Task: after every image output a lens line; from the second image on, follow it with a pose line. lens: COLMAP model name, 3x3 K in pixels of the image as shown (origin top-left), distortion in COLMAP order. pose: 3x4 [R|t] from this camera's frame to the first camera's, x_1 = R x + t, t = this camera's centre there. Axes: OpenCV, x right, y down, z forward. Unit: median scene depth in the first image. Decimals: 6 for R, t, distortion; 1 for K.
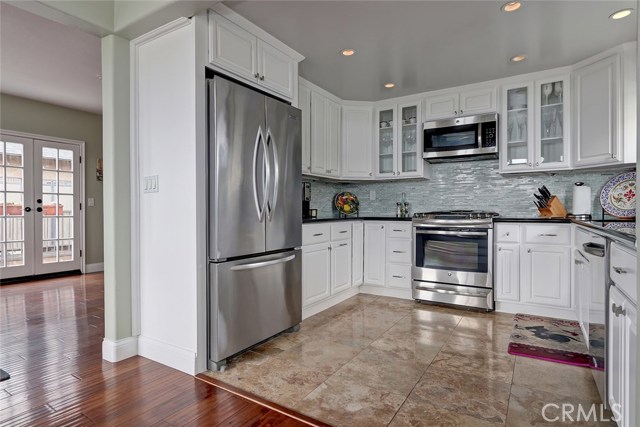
lens RADIAL K [[360.2, 0, 313.4], [0, 360.2, 215.4], [0, 0, 1]] dist [0.005208, 0.001856]
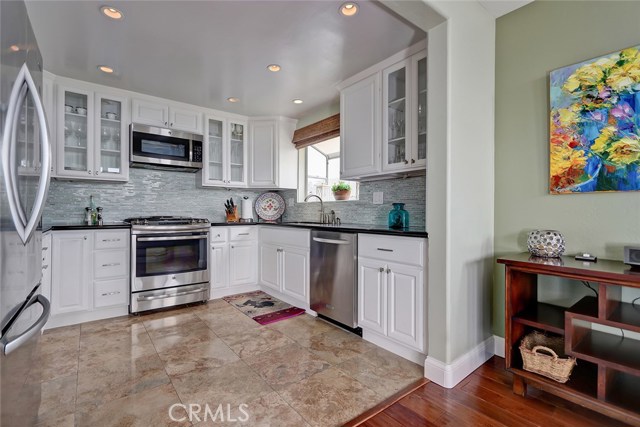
lens RADIAL K [[296.5, 0, 319.7], [0, 296.5, 214.3], [0, 0, 1]] dist [0.004629, -0.001316]
pose [[0.314824, -0.002053, 0.949148, -0.305955], [0.011414, 0.999934, -0.001624, -0.014472], [-0.949082, 0.011345, 0.314826, 0.326276]]
